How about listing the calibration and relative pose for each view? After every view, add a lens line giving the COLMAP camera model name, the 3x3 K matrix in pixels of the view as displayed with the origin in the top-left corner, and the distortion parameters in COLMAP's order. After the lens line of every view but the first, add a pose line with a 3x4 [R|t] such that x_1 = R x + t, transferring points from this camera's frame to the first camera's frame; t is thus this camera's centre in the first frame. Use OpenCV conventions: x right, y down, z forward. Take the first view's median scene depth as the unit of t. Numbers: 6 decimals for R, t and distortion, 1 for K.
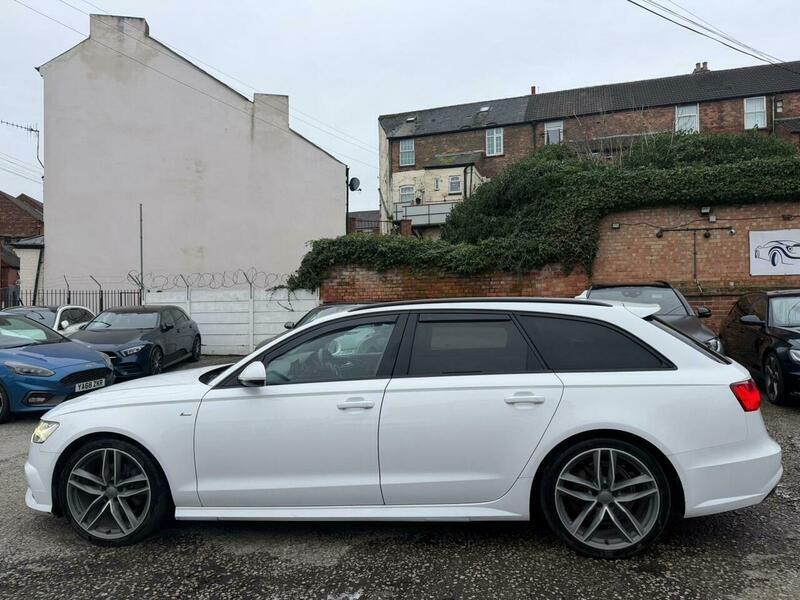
lens RADIAL K [[544.3, 0, 398.7], [0, 544.3, 309.4], [0, 0, 1]] dist [0.087923, -0.133270]
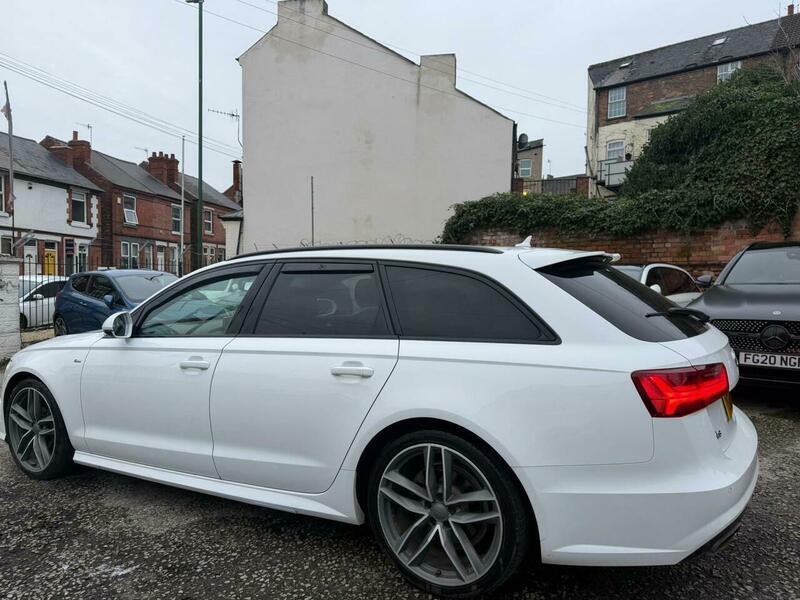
lens RADIAL K [[556.3, 0, 399.4], [0, 556.3, 301.5], [0, 0, 1]] dist [0.063849, -0.093380]
pose [[0.924327, 0.029803, -0.380436, 0.143959], [-0.016007, 0.999096, 0.039378, 0.008275], [0.381265, -0.030308, 0.923969, 0.073280]]
